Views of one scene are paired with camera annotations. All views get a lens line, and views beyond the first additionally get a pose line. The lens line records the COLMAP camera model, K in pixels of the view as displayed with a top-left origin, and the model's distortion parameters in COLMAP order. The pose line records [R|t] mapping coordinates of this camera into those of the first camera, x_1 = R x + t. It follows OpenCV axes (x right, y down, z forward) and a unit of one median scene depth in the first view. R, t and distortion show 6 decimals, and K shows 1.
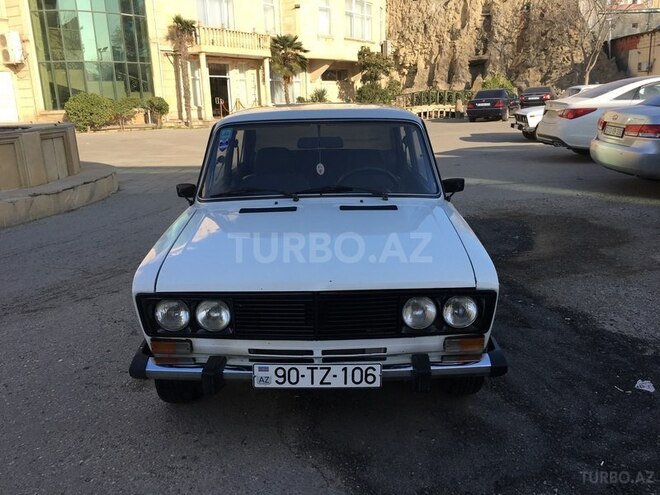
lens RADIAL K [[566.3, 0, 330.0], [0, 566.3, 247.5], [0, 0, 1]] dist [0.006027, 0.000341]
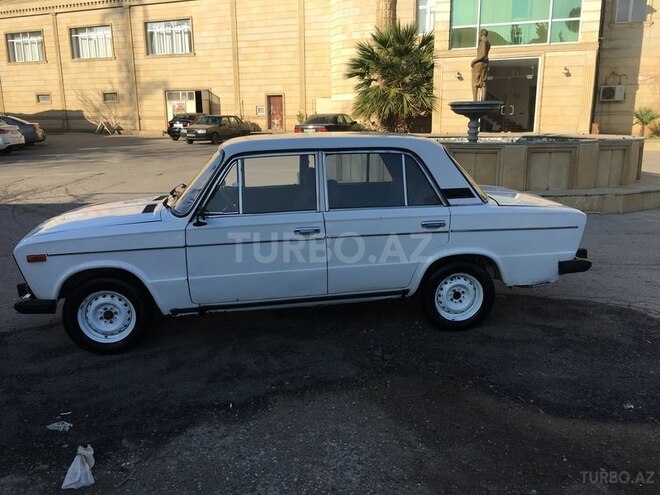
lens RADIAL K [[565.4, 0, 330.0], [0, 565.4, 247.5], [0, 0, 1]] dist [0.076079, 0.002572]
pose [[0.120450, 0.246155, -0.961717, 1.170751], [-0.245383, 0.946091, 0.211423, -0.305337], [0.961914, 0.210523, 0.174359, 0.926551]]
